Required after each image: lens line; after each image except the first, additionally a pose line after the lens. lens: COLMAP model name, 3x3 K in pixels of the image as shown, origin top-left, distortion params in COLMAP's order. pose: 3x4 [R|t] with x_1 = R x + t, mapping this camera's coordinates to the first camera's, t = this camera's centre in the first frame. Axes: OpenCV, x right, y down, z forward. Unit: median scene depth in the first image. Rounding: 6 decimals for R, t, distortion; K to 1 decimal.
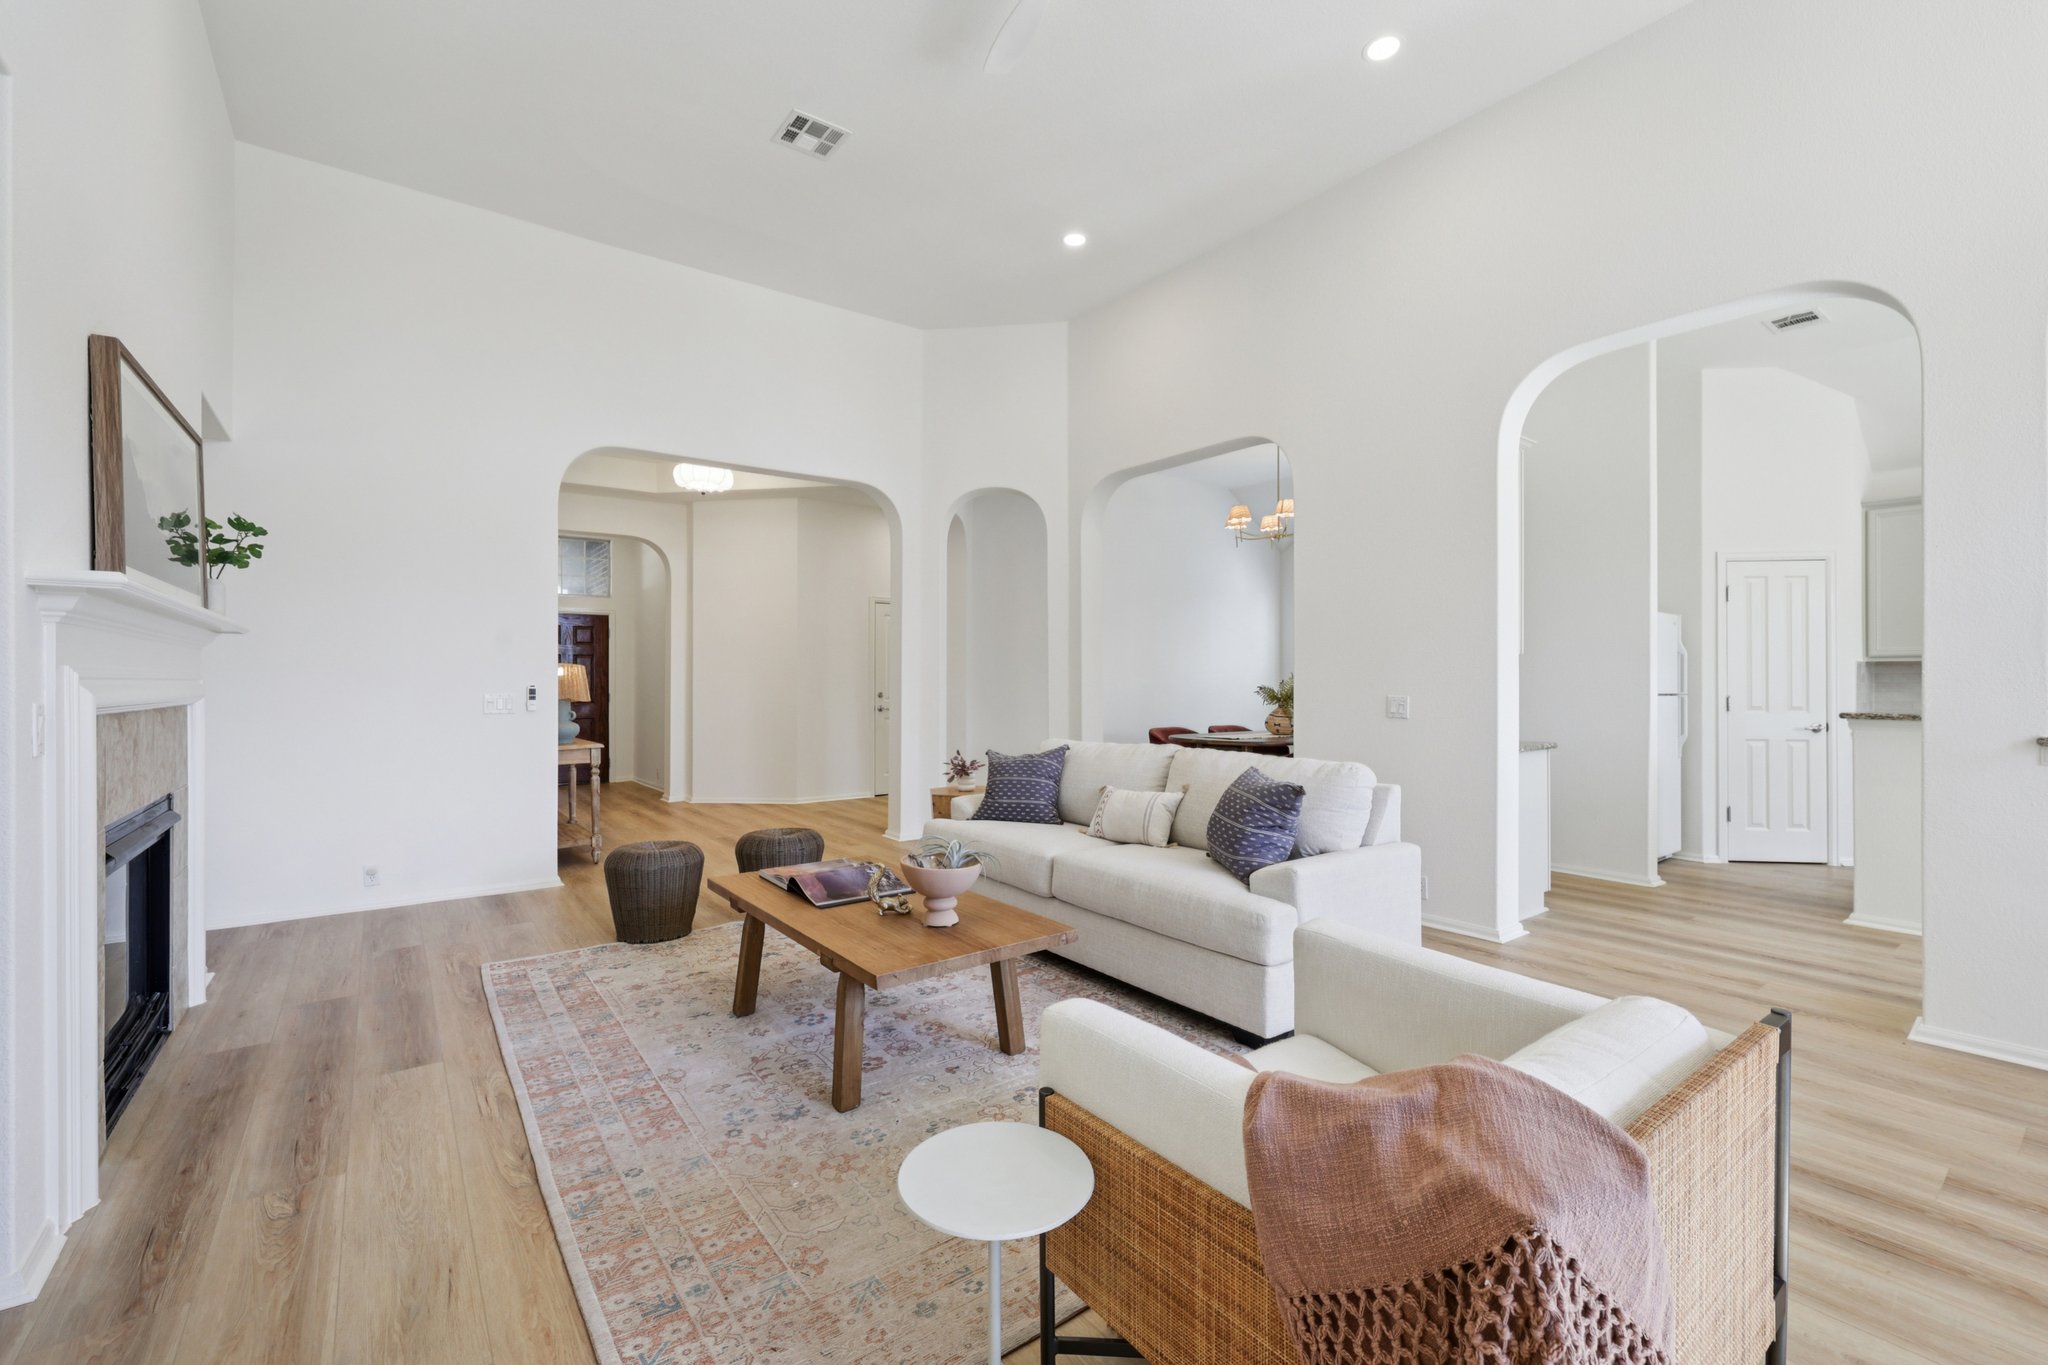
lens RADIAL K [[861.8, 0, 1034.2], [0, 861.8, 676.4], [0, 0, 1]] dist [-0.002701, 0.000850]
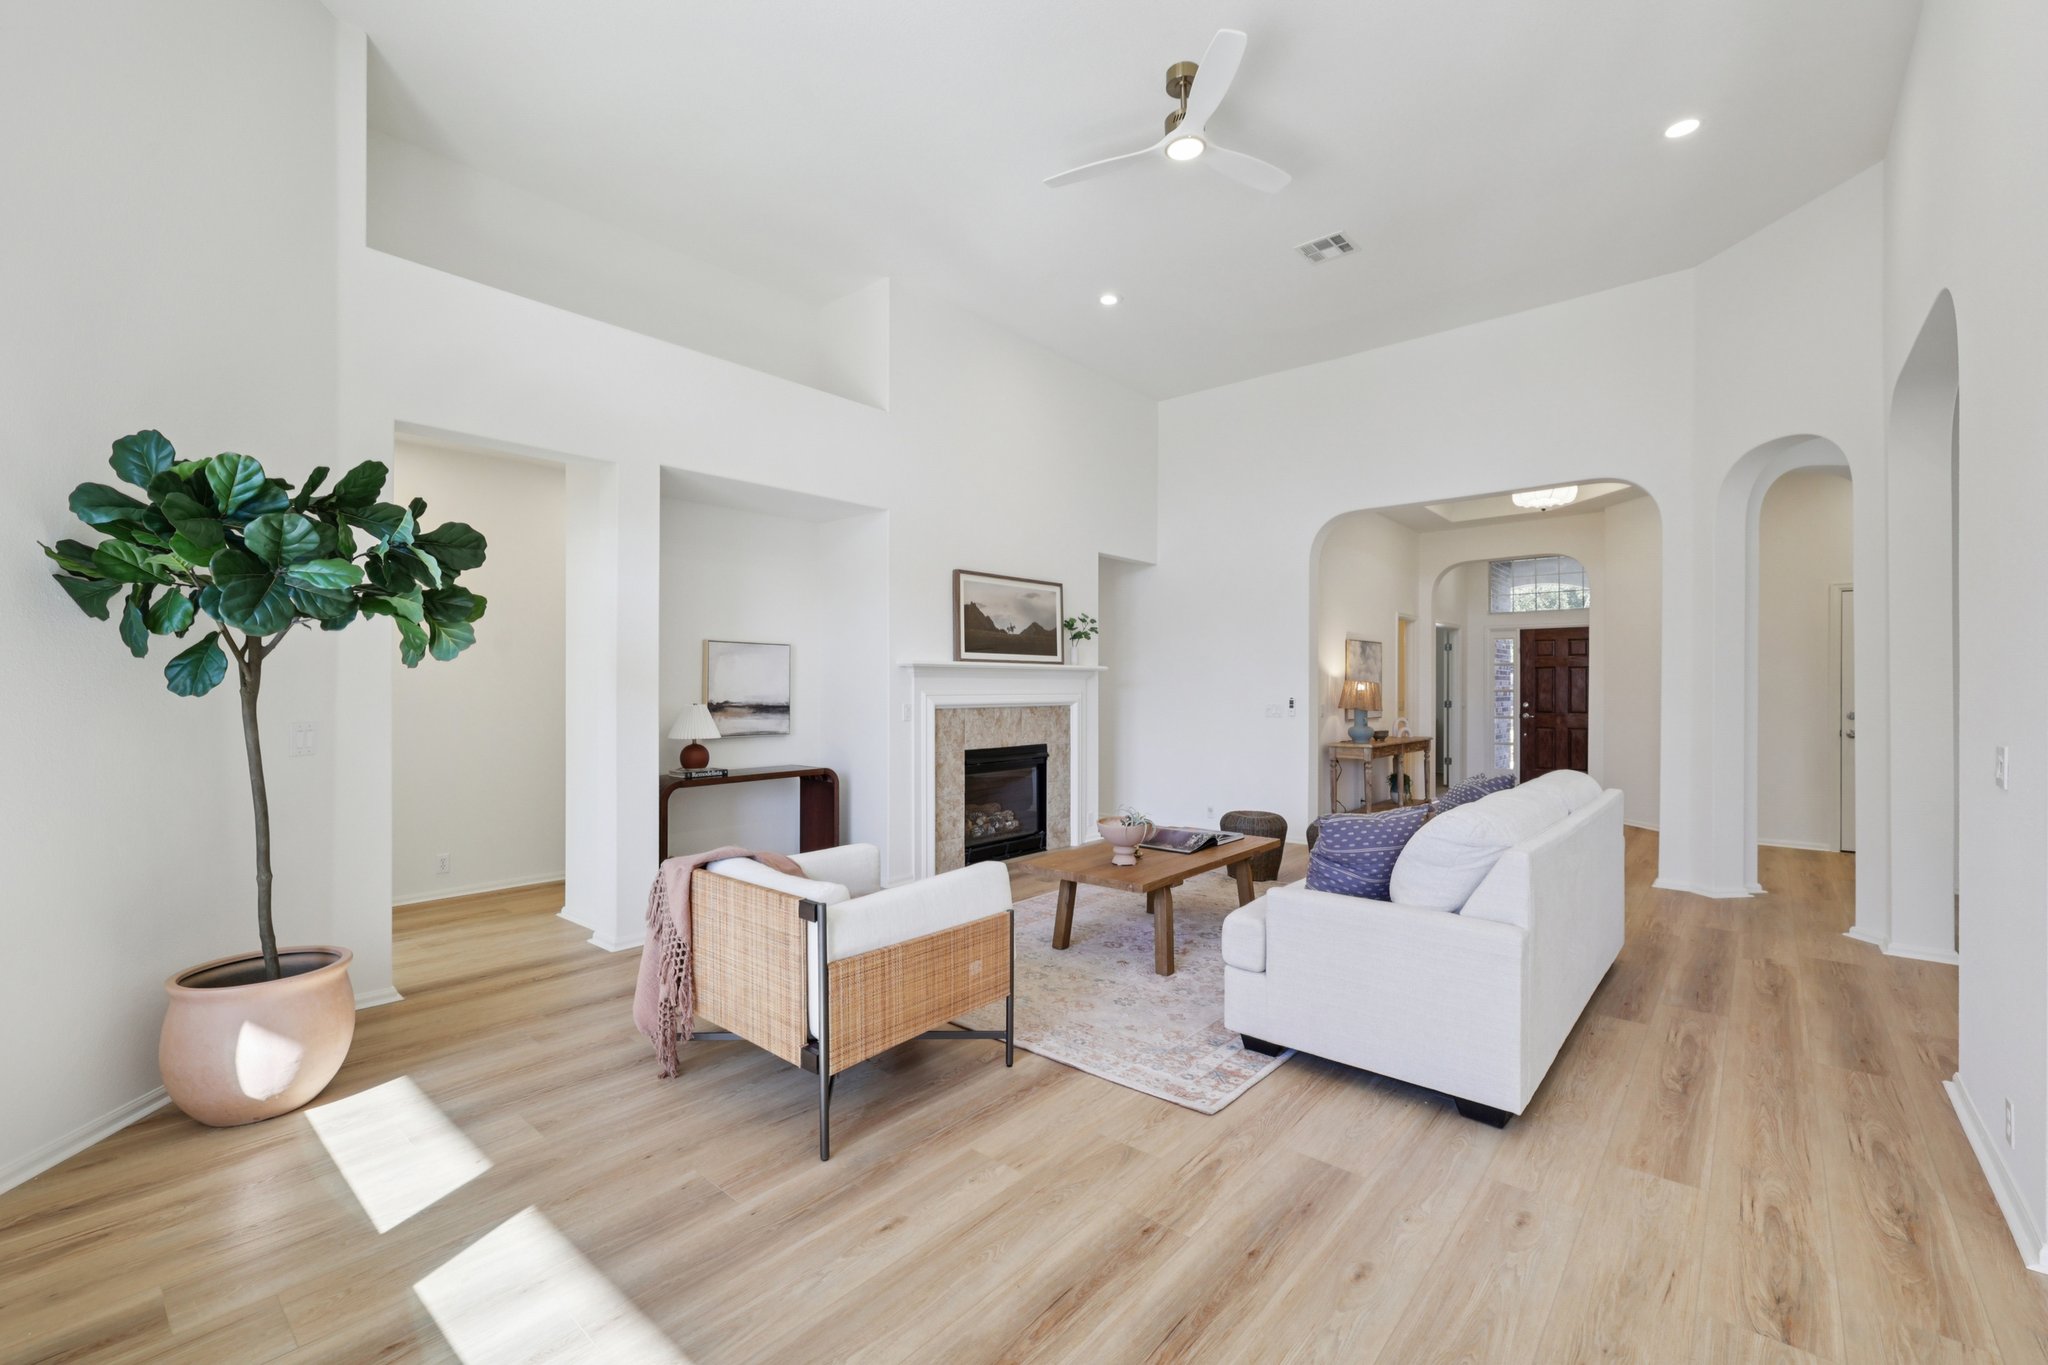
lens RADIAL K [[861.8, 0, 1038.8], [0, 861.8, 688.6], [0, 0, 1]] dist [-0.002701, 0.000850]
pose [[0.234052, 0.005770, -0.972207, 1.042999], [0.004329, 0.999966, 0.006977, -0.023125], [0.972214, -0.005842, 0.234020, 0.403682]]
